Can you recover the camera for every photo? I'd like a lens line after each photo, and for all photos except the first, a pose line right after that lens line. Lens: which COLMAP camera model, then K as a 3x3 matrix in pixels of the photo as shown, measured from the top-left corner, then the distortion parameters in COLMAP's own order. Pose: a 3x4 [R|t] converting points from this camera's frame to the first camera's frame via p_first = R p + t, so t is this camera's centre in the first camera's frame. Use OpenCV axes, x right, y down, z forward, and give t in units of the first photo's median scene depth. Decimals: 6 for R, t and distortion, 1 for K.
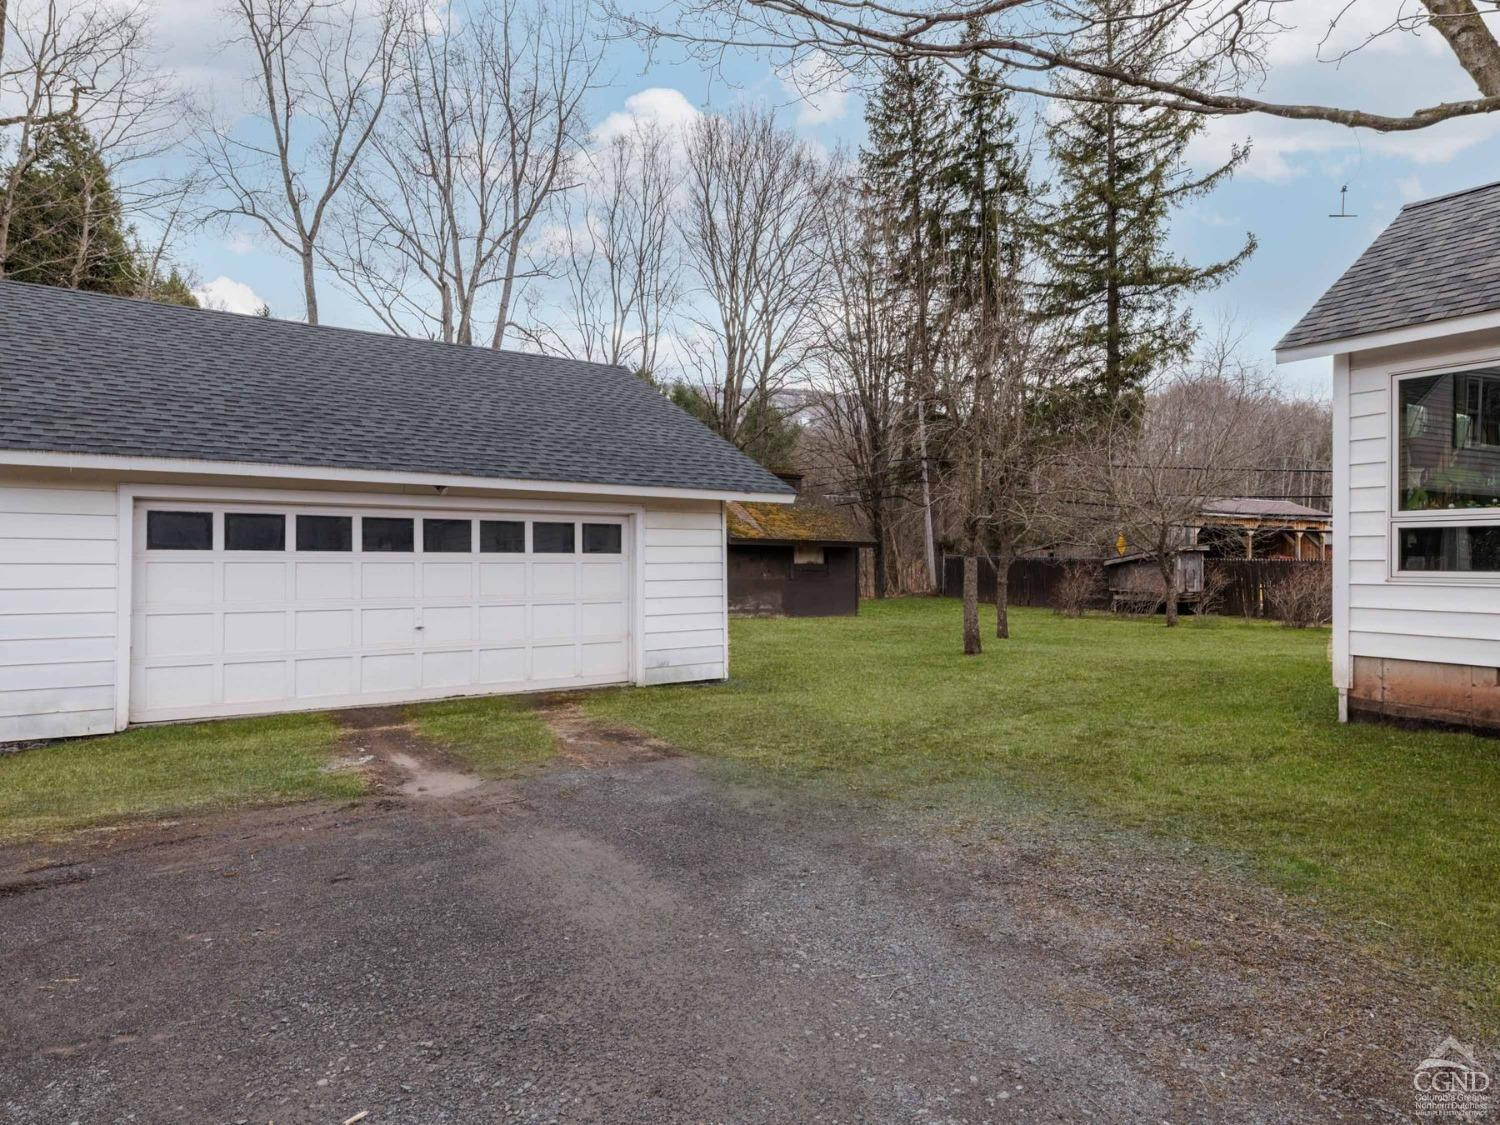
lens RADIAL K [[873.2, 0, 769.2], [0, 873.2, 558.4], [0, 0, 1]] dist [-0.000434, -0.001155]
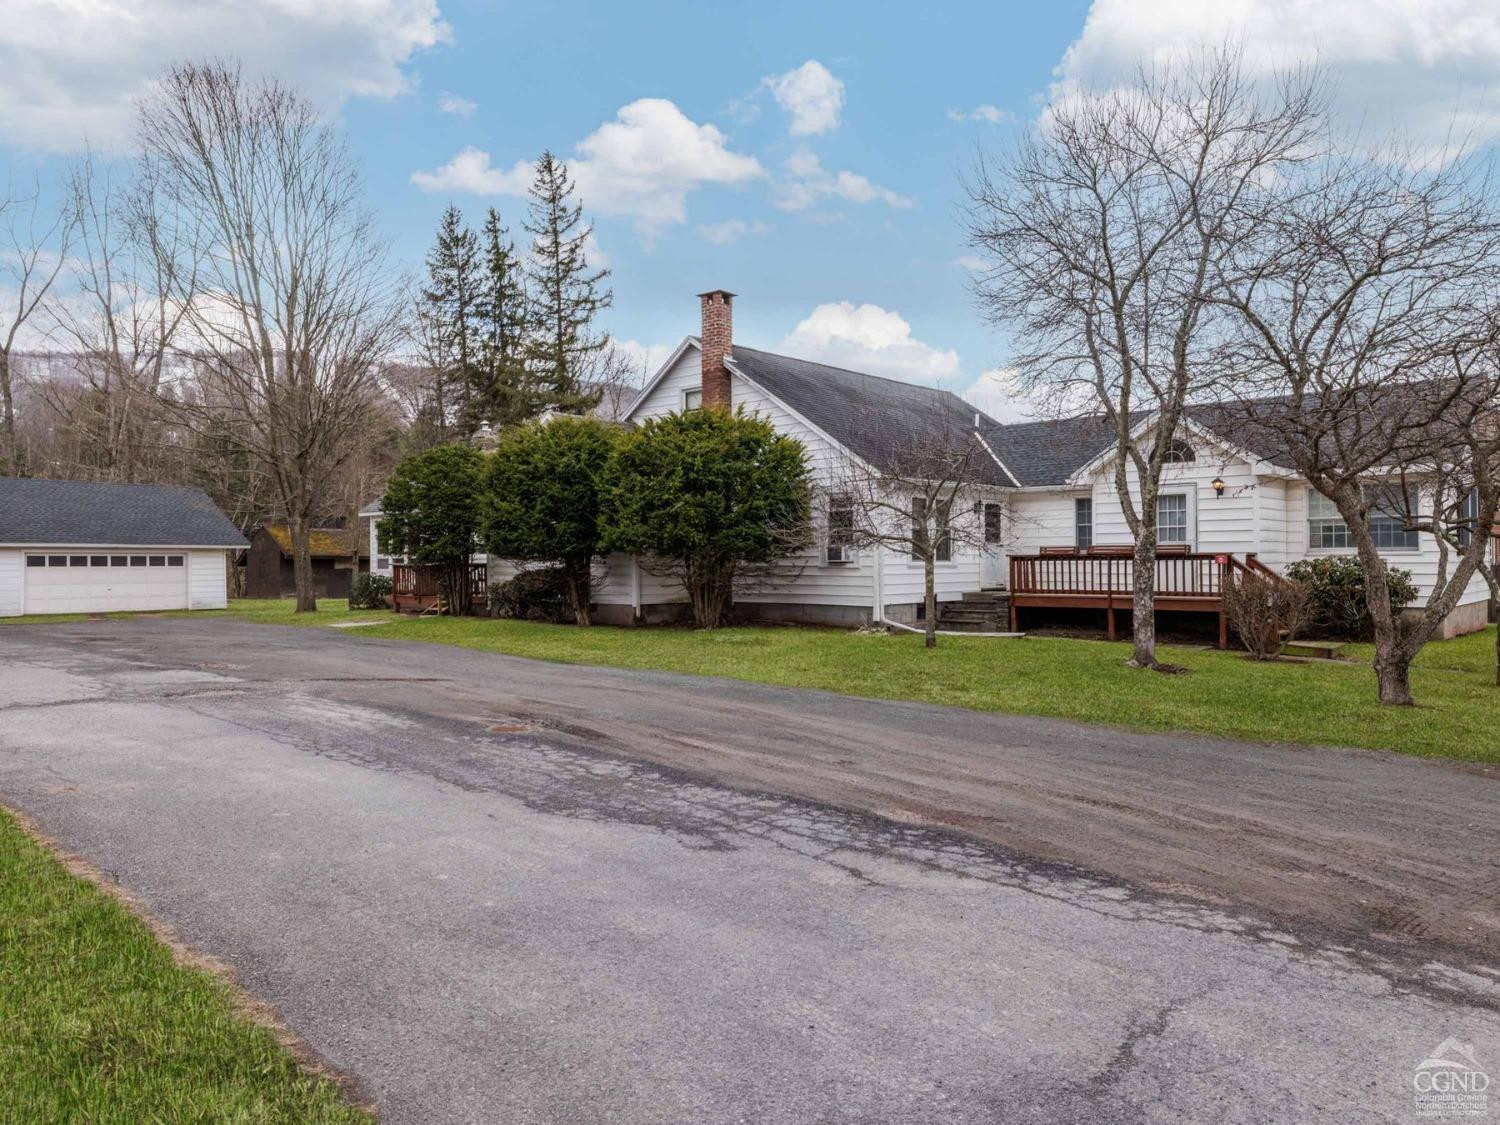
lens RADIAL K [[1004.3, 0, 748.4], [0, 1004.3, 566.9], [0, 0, 1]] dist [-0.005711, -0.002241]
pose [[0.976155, -0.009958, 0.216848, 1.051055], [0.008884, 0.999943, 0.005926, -0.005898], [-0.216895, -0.003858, 0.976187, -2.983356]]
